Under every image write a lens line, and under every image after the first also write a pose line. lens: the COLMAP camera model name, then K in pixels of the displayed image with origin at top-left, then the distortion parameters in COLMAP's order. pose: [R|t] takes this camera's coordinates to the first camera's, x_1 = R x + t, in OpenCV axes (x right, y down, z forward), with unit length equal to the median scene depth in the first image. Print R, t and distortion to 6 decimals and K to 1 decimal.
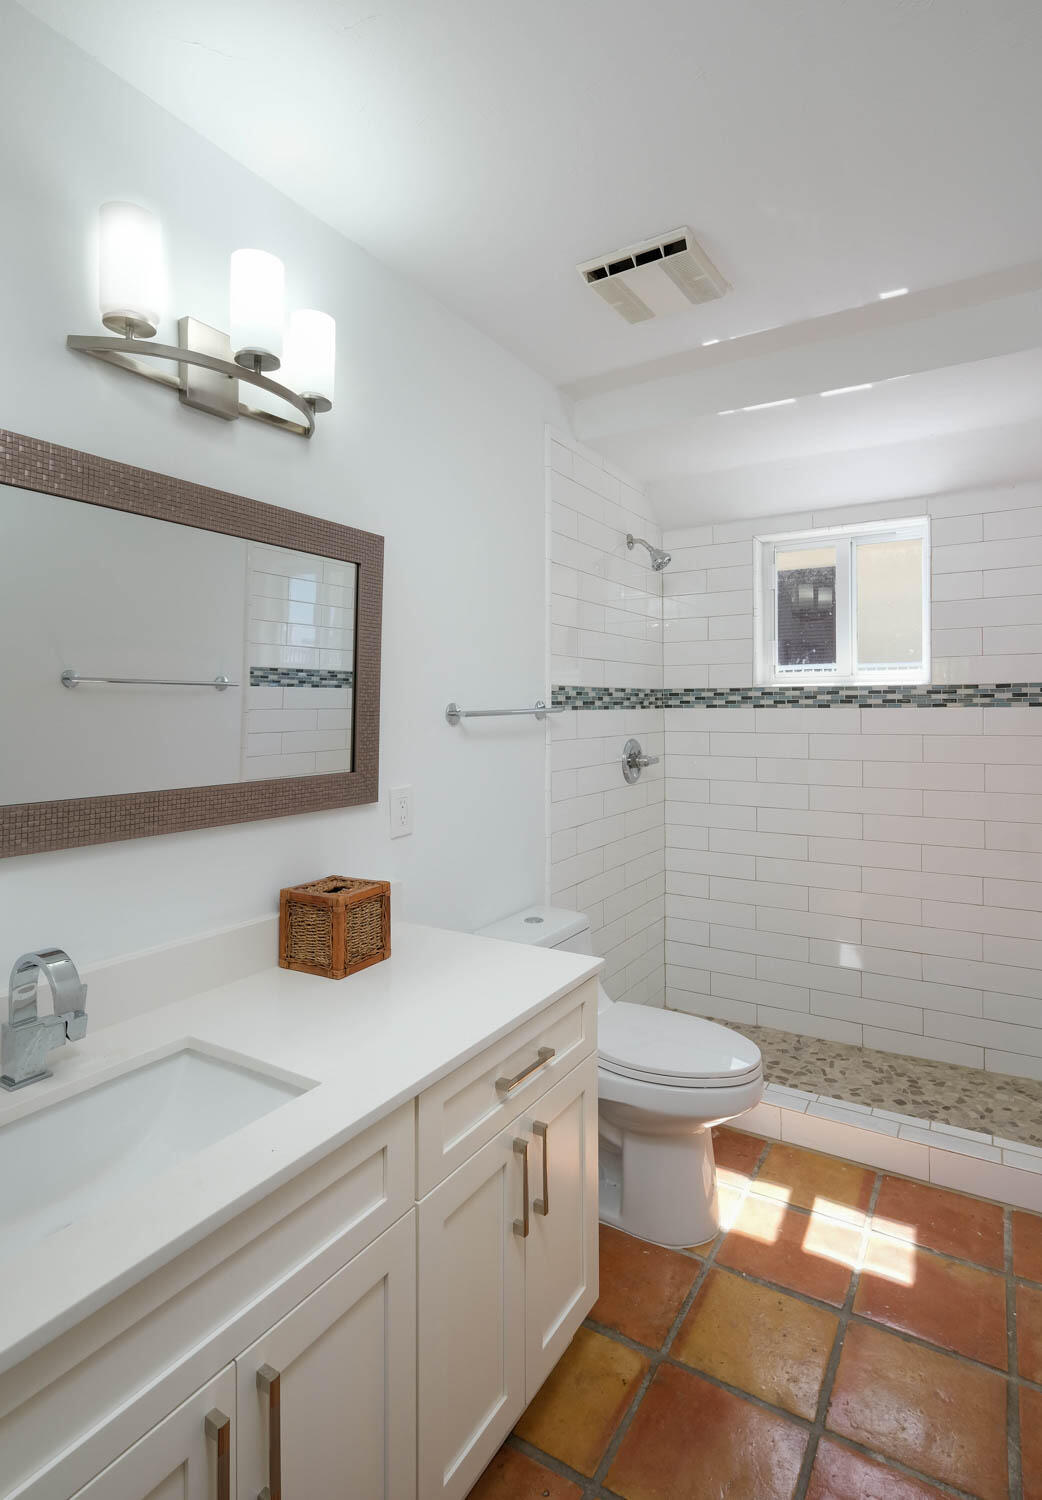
lens RADIAL K [[769.1, 0, 532.7], [0, 769.1, 708.2], [0, 0, 1]] dist [0.000599, 0.000169]
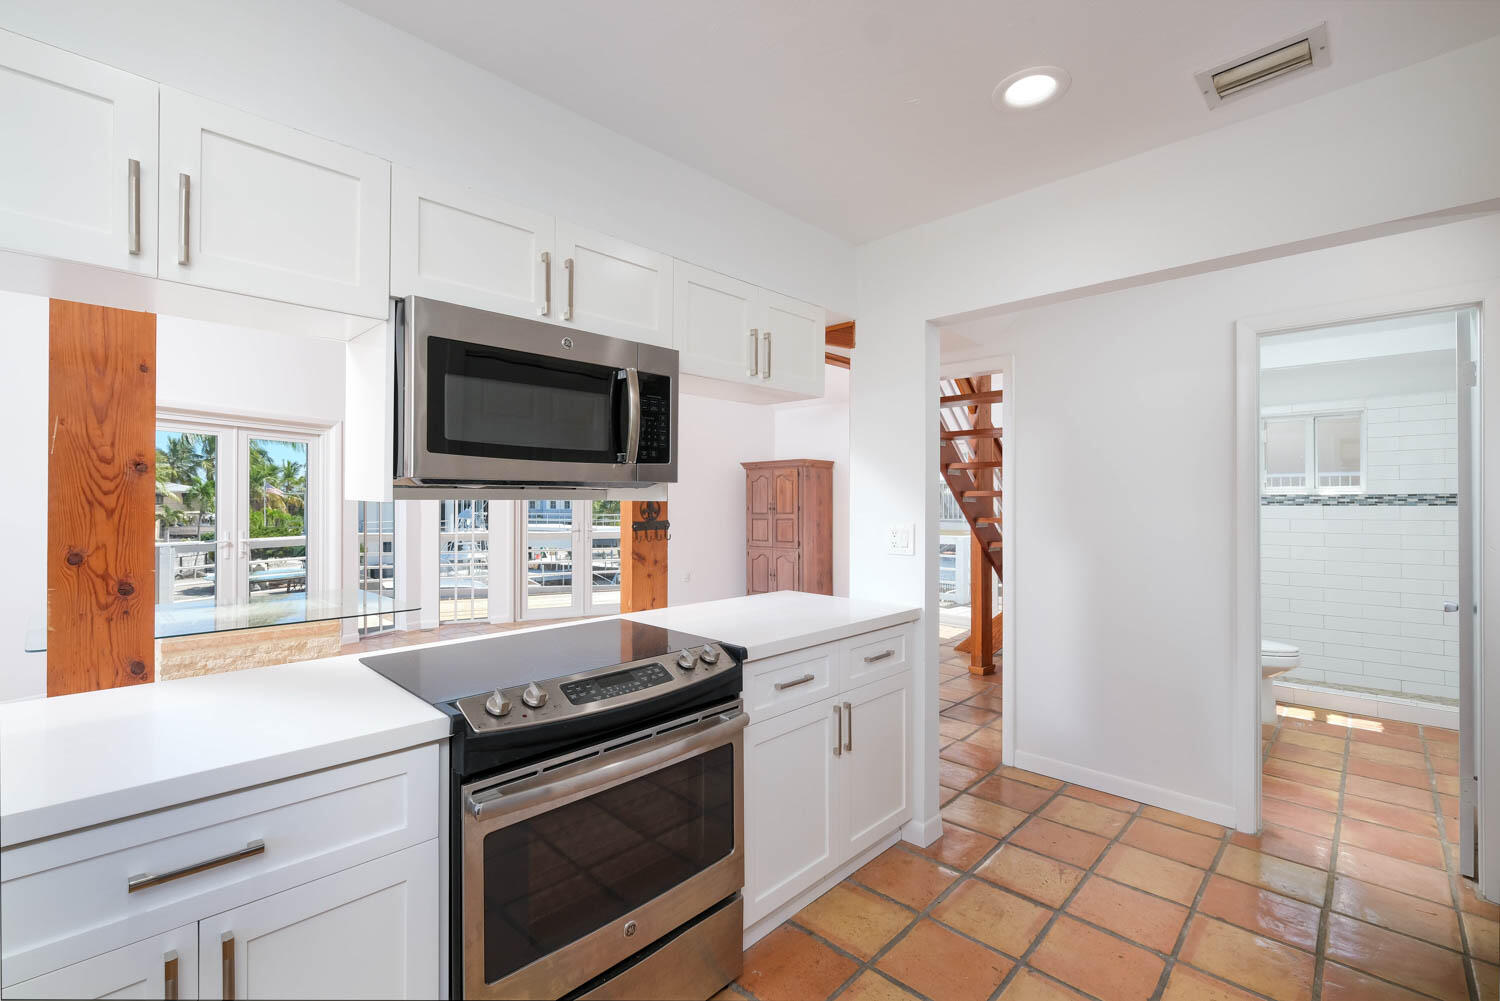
lens RADIAL K [[646.2, 0, 749.9], [0, 646.2, 499.6], [0, 0, 1]] dist [0.000344, 0.000021]
pose [[0.975656, 0.007236, -0.219187, -0.656237], [-0.009543, 0.999910, -0.009465, 0.013657], [0.219099, 0.011326, 0.975637, -0.950354]]
